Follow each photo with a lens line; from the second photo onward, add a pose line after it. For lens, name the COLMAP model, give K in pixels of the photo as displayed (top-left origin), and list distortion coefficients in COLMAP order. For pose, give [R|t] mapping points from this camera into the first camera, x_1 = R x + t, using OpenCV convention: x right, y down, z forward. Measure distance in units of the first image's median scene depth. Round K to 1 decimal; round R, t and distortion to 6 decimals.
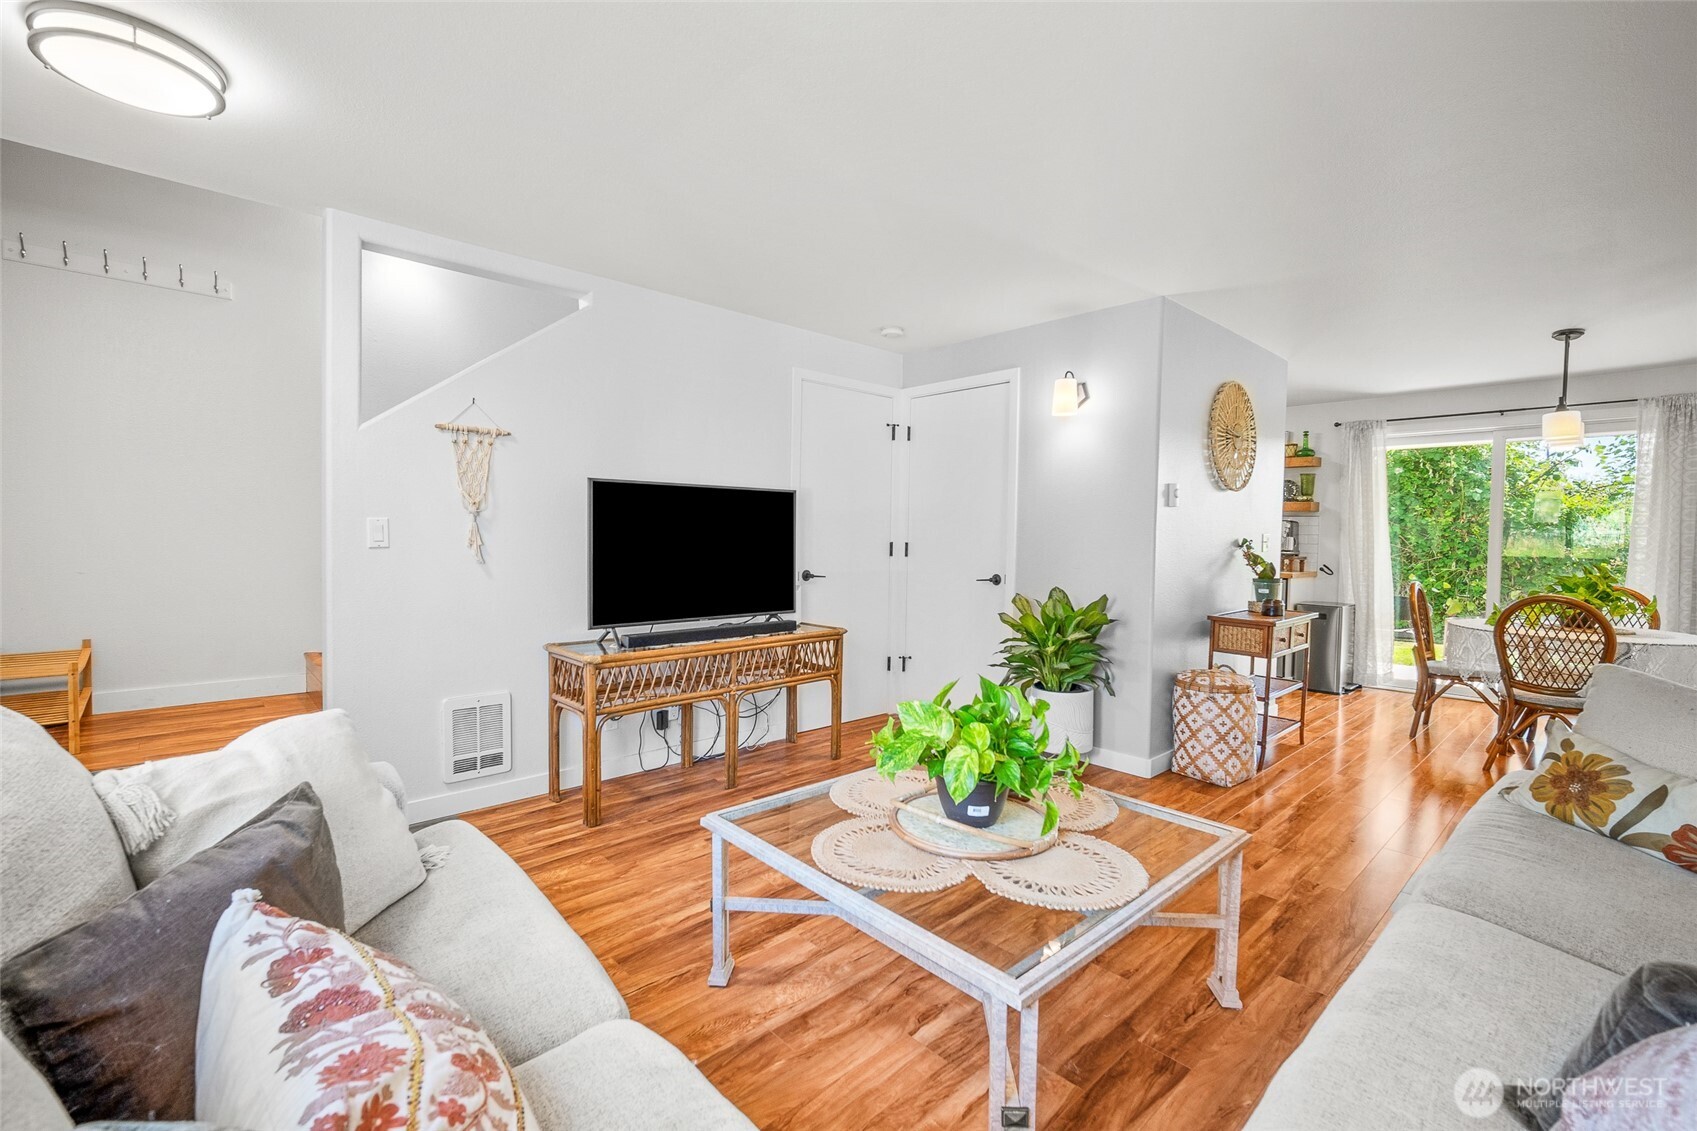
lens RADIAL K [[737.1, 0, 849.2], [0, 737.1, 557.5], [0, 0, 1]] dist [-0.014316, 0.004935]
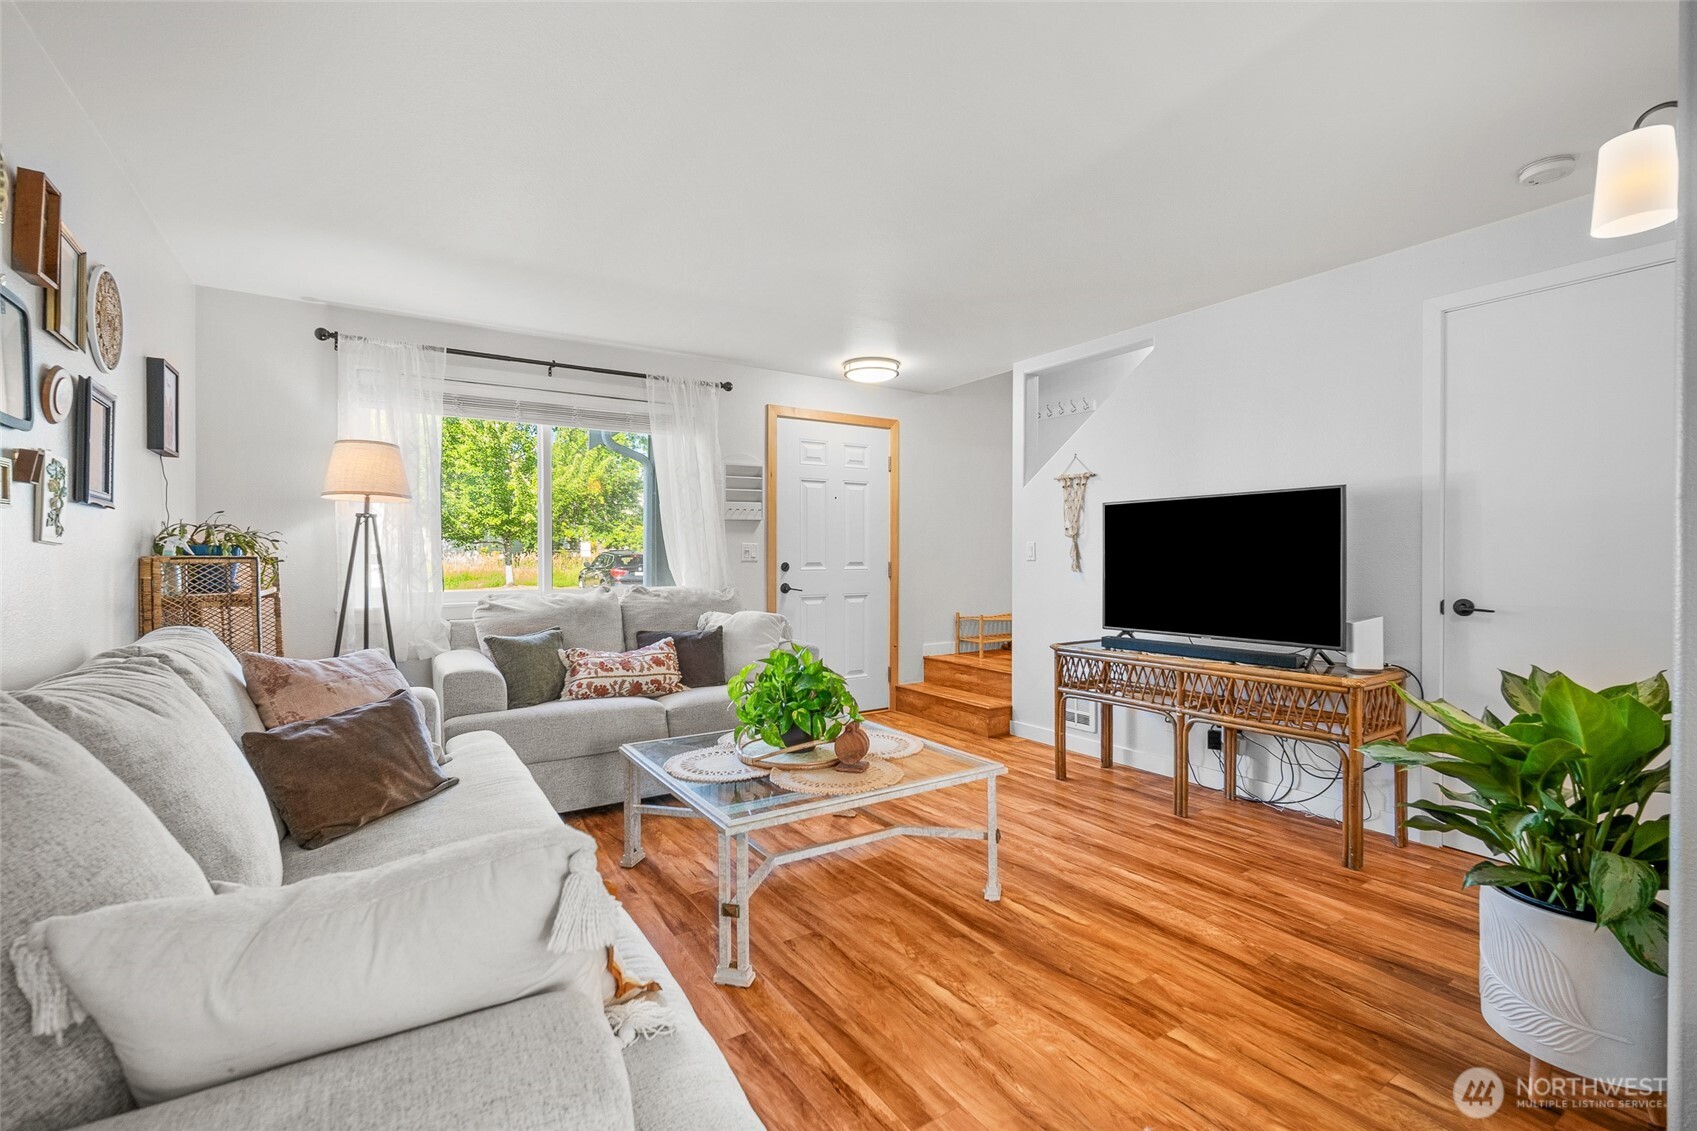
lens RADIAL K [[737.1, 0, 849.2], [0, 737.1, 557.5], [0, 0, 1]] dist [-0.014316, 0.004935]
pose [[-0.164199, -0.011381, -0.986362, 0.878428], [-0.031781, 0.999475, -0.006242, 0.002261], [0.985915, 0.030323, -0.164474, 0.761278]]
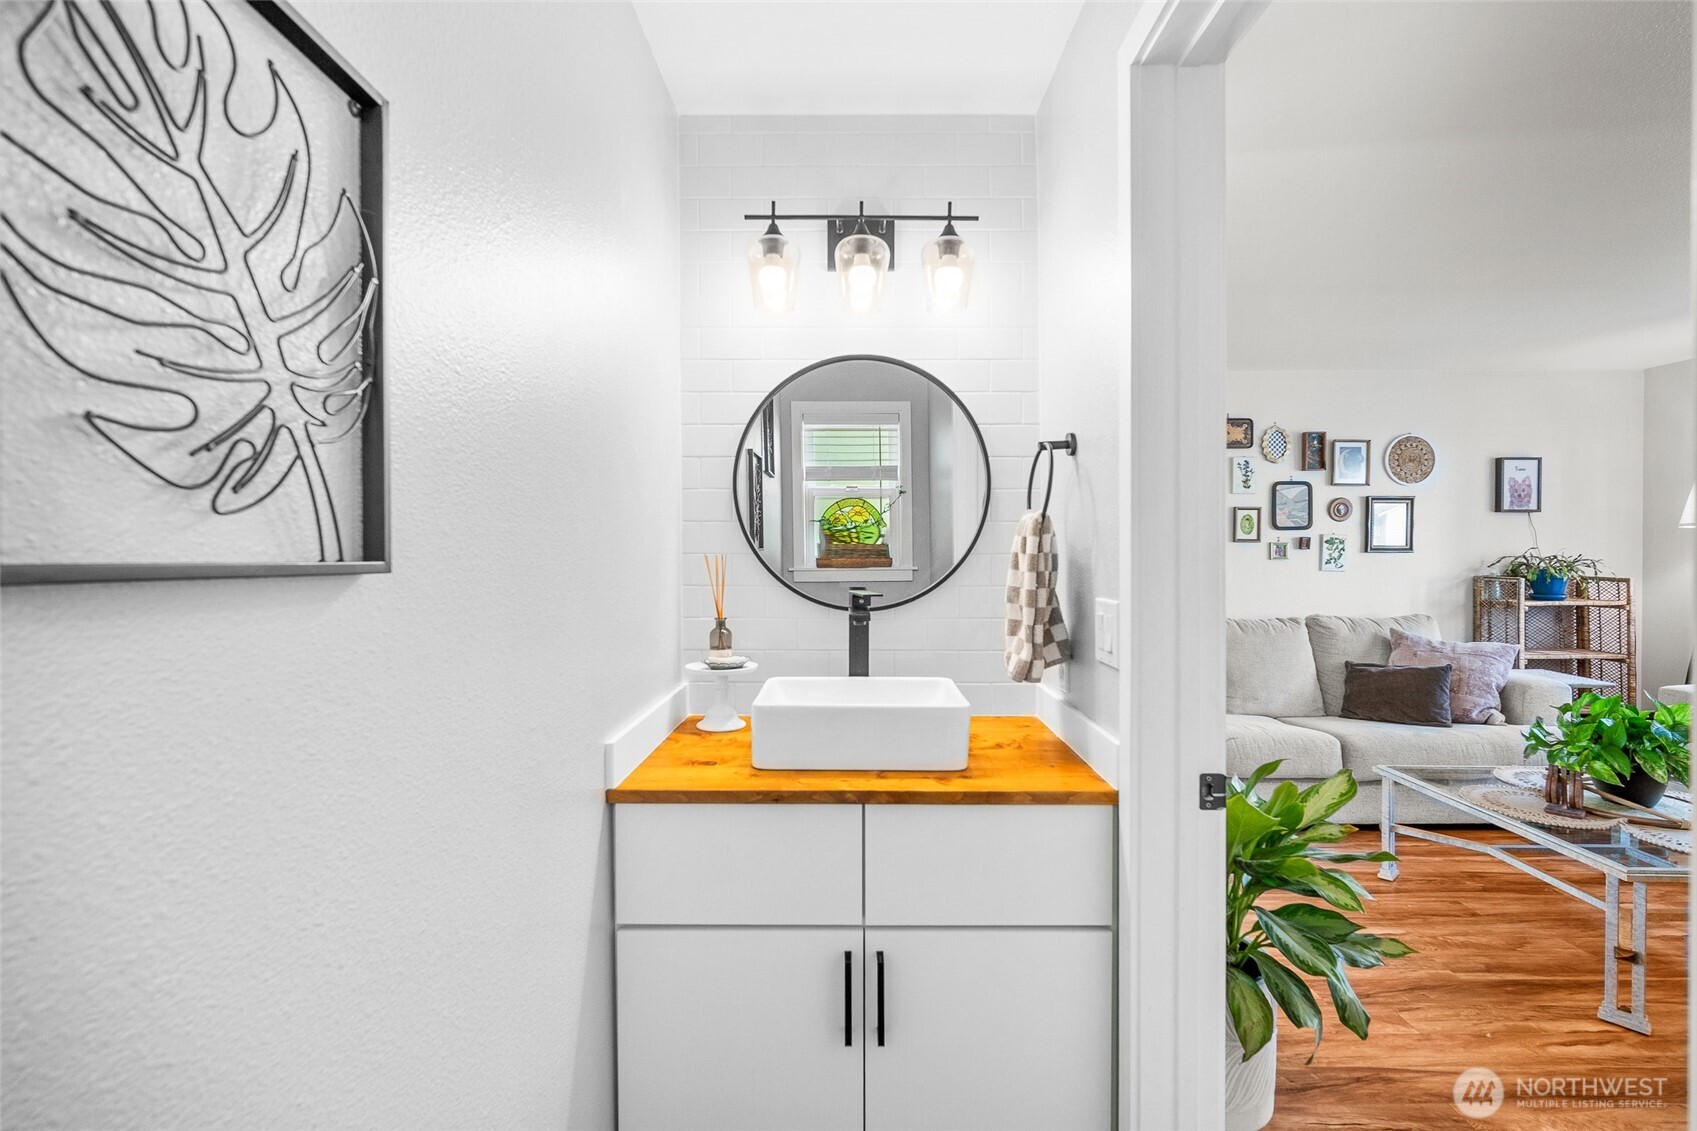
lens RADIAL K [[751.7, 0, 846.4], [0, 751.7, 556.4], [0, 0, 1]] dist [-0.015003, 0.005284]
pose [[-0.728222, -0.019832, 0.685055, 0.162551], [0.015029, 0.998879, 0.044893, -0.093338], [-0.685177, 0.042988, -0.727107, 1.680737]]
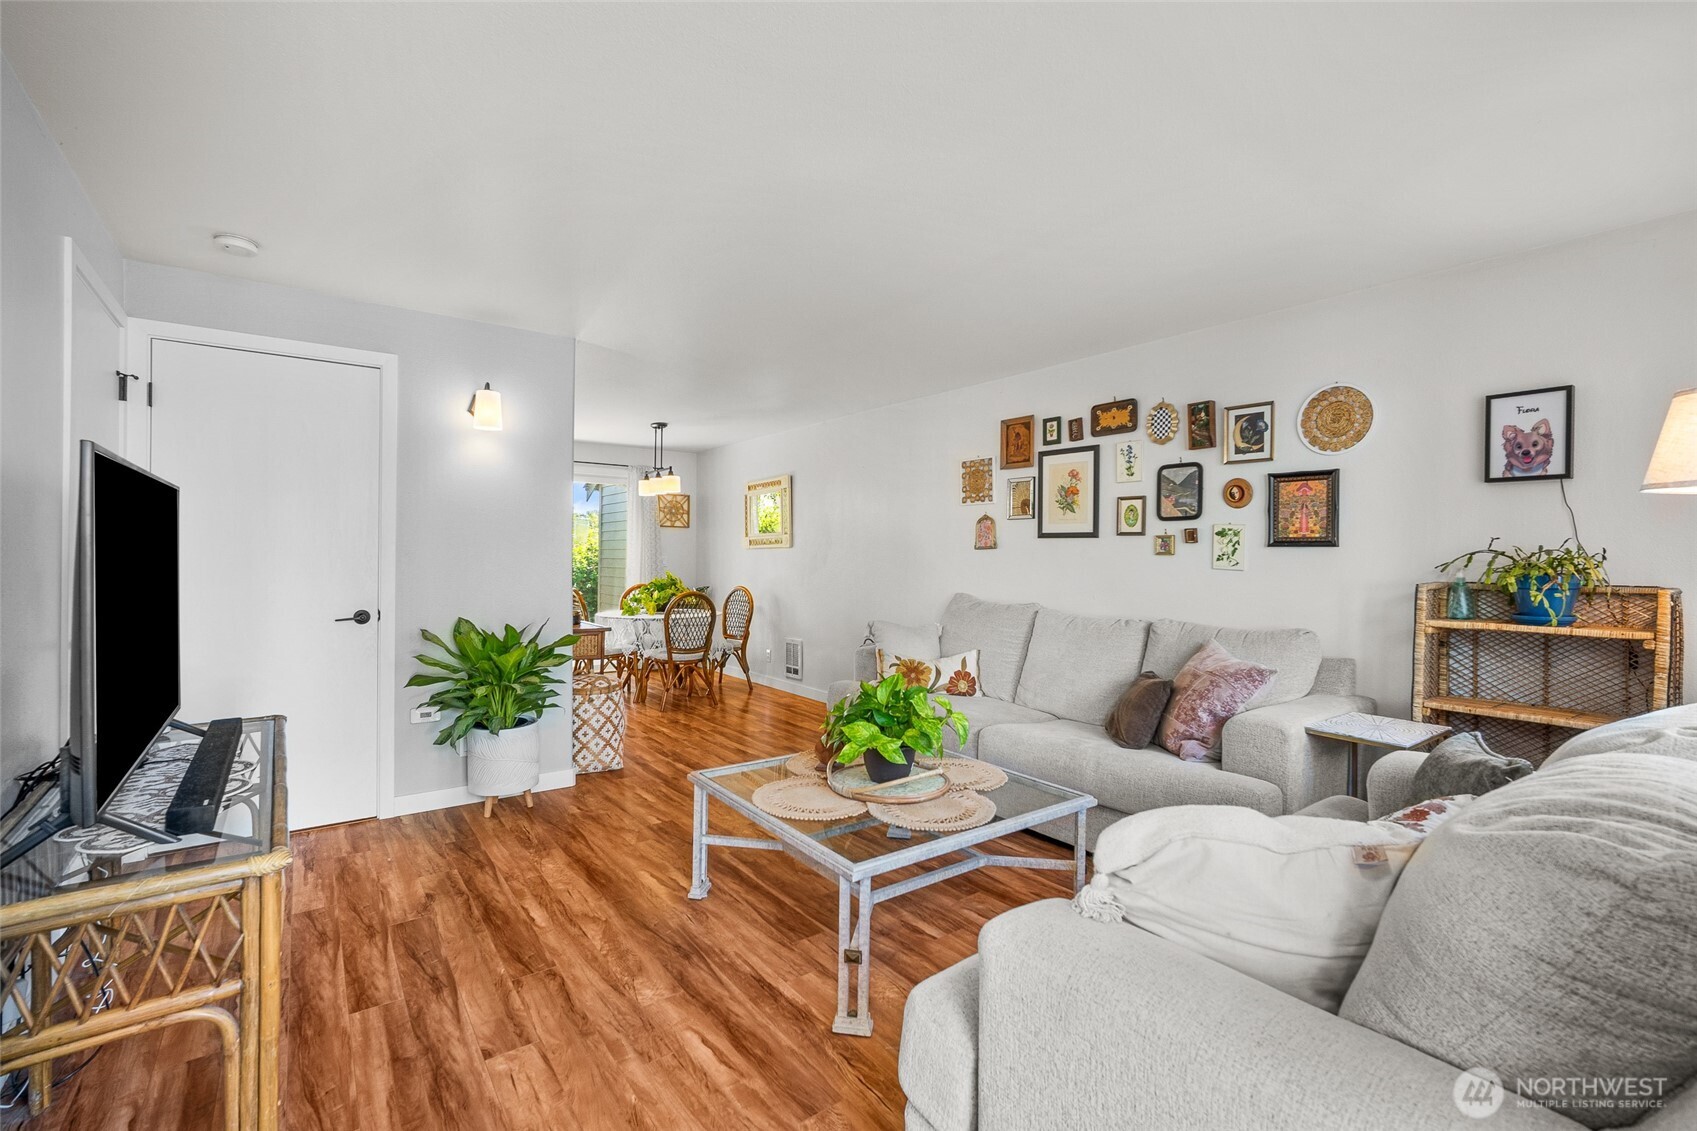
lens RADIAL K [[737.1, 0, 849.2], [0, 737.1, 557.5], [0, 0, 1]] dist [-0.014316, 0.004935]
pose [[0.103307, -0.015620, 0.994527, -0.678478], [0.025597, 0.999587, 0.013041, -0.039003], [-0.994320, 0.024110, 0.103664, 0.535634]]
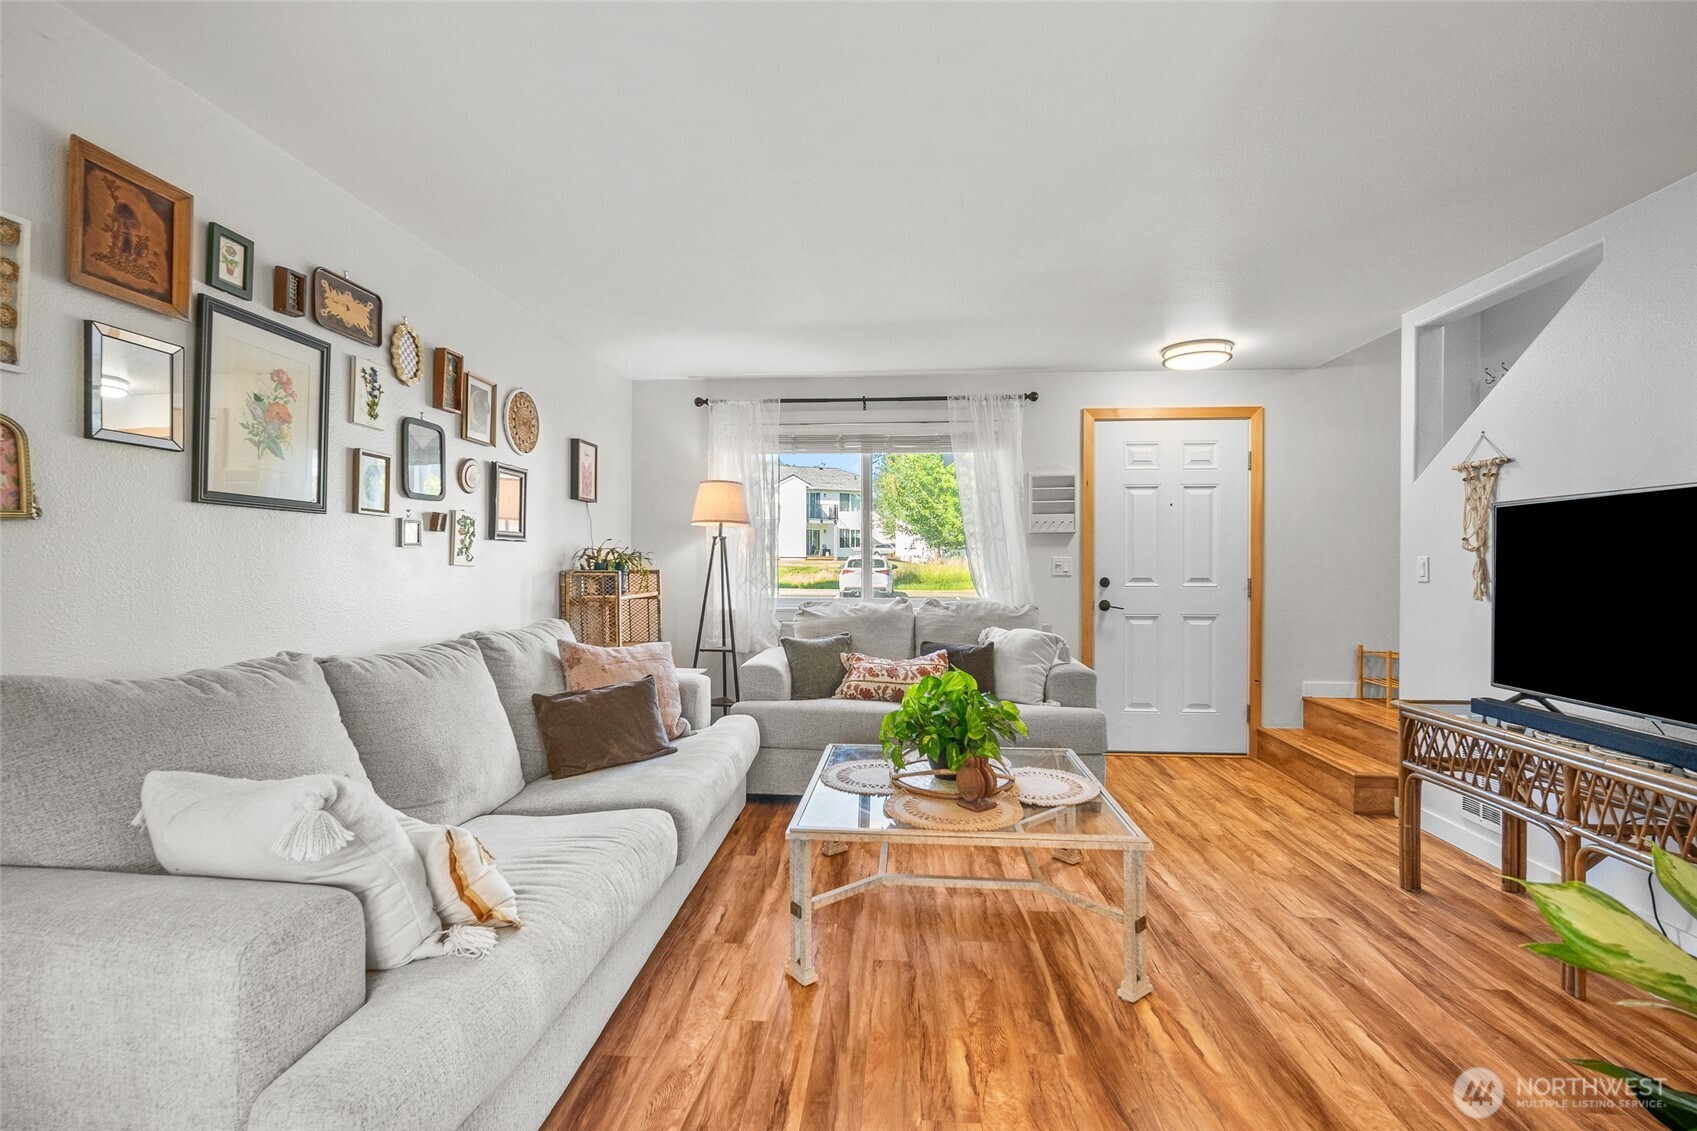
lens RADIAL K [[737.1, 0, 849.2], [0, 737.1, 557.5], [0, 0, 1]] dist [-0.014316, 0.004935]
pose [[-0.730522, -0.017727, -0.682659, 0.714285], [-0.034940, 0.999324, 0.011440, -0.029750], [0.681995, 0.032209, -0.730647, 1.069722]]
